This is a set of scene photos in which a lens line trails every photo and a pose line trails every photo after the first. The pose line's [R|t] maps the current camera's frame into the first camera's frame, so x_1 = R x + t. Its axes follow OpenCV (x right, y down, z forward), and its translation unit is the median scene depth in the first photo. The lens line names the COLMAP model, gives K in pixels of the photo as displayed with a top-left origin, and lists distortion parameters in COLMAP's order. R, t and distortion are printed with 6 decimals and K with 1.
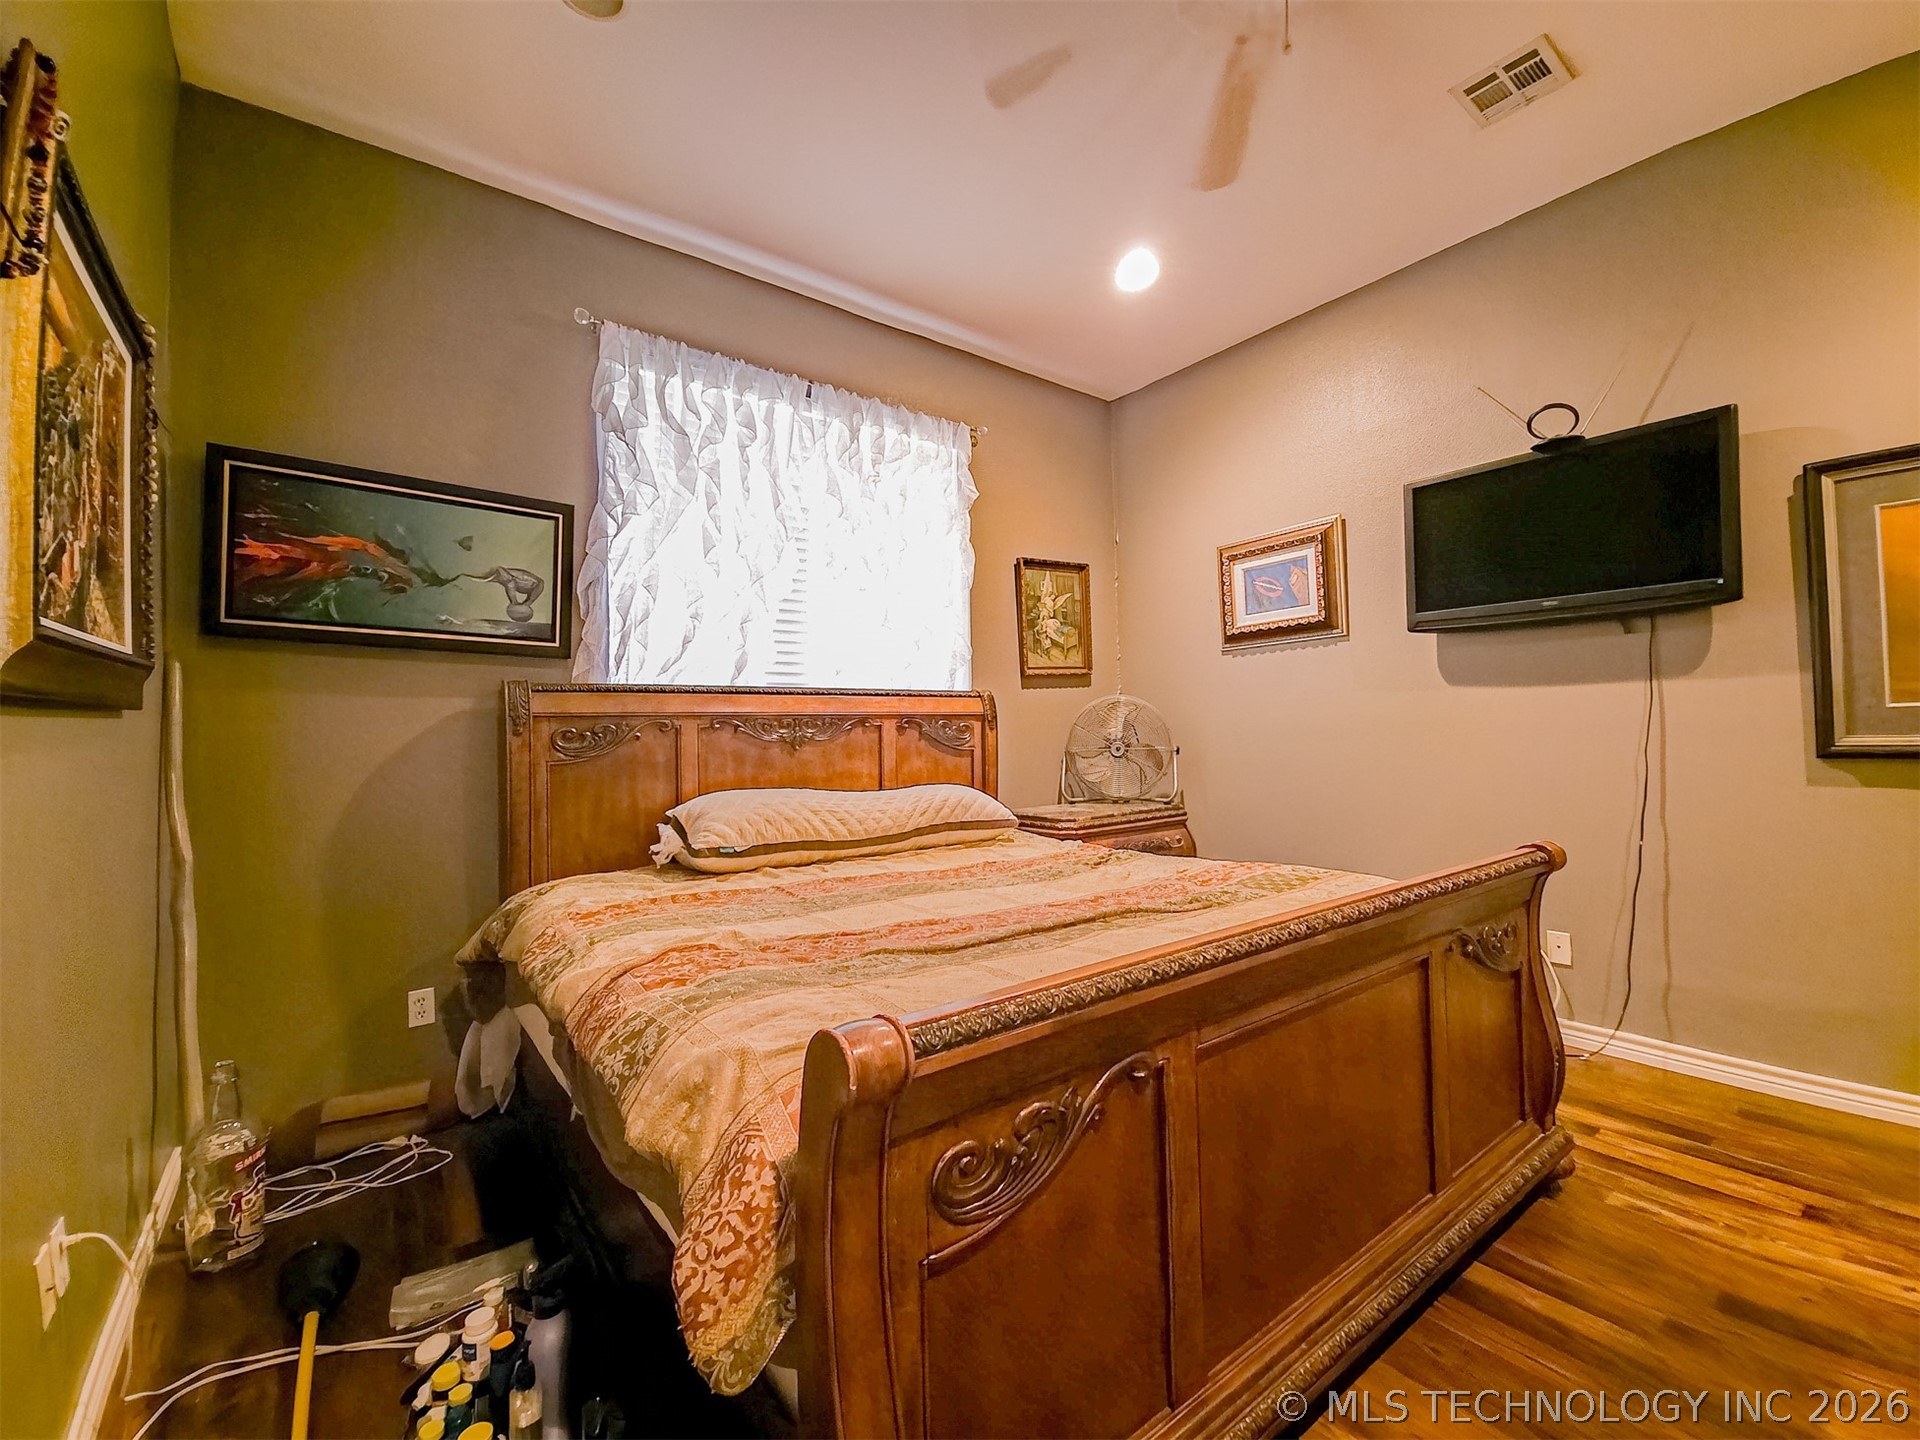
lens RADIAL K [[787.6, 0, 956.9], [0, 787.6, 719.6], [0, 0, 1]] dist [0.005024, -0.006960]
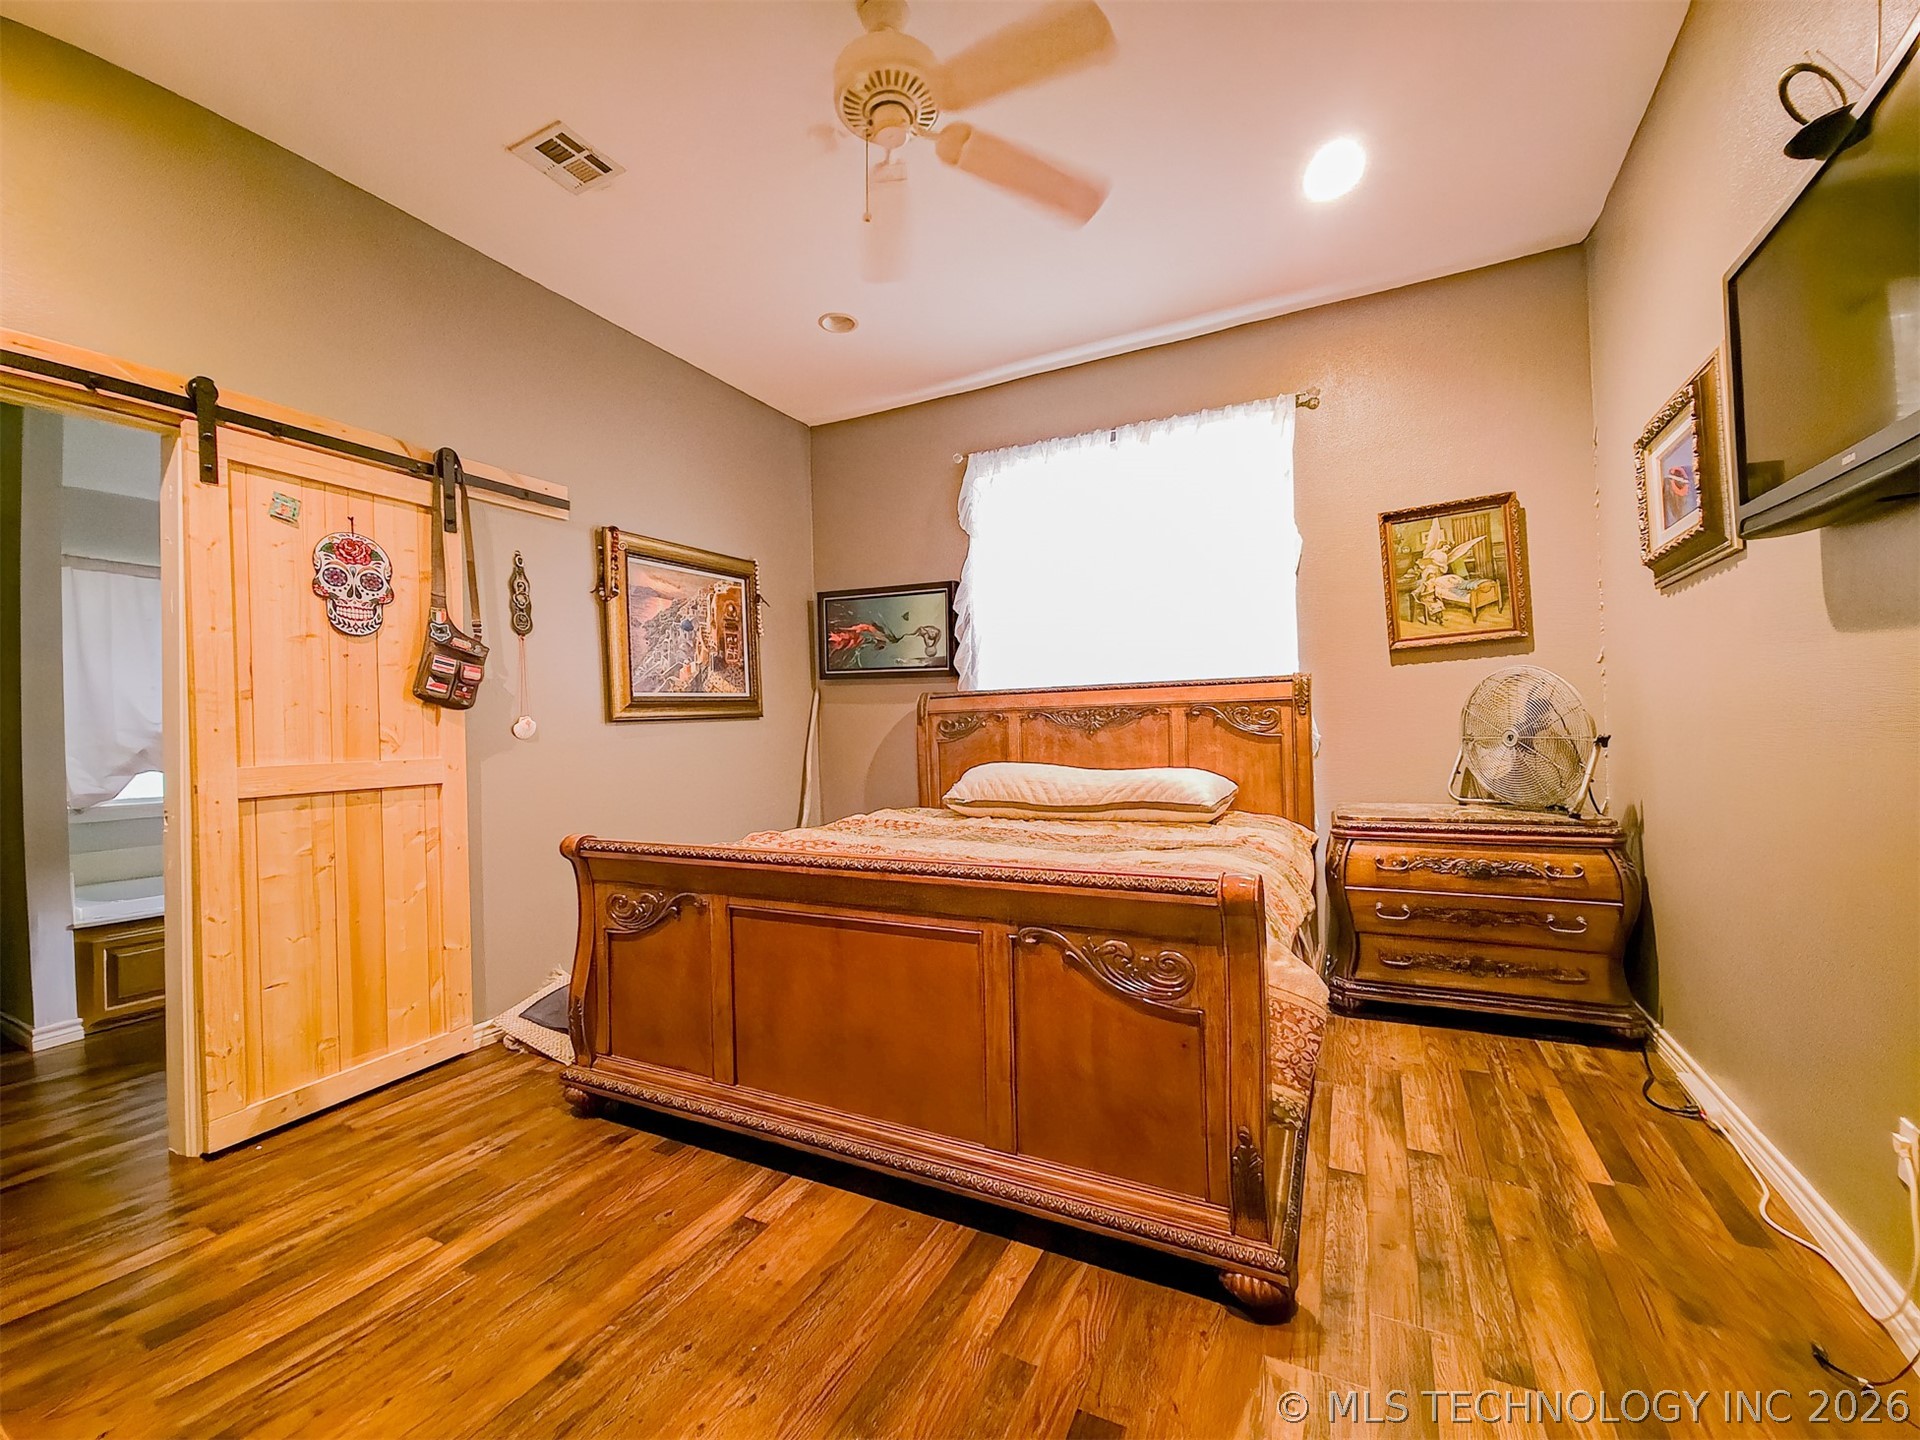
lens RADIAL K [[787.6, 0, 969.8], [0, 787.6, 723.3], [0, 0, 1]] dist [0.005024, -0.006960]
pose [[0.444957, 0.005615, -0.895534, 0.821473], [0.033900, 0.999158, 0.023108, -0.014708], [0.894910, -0.040640, 0.444392, 0.257384]]
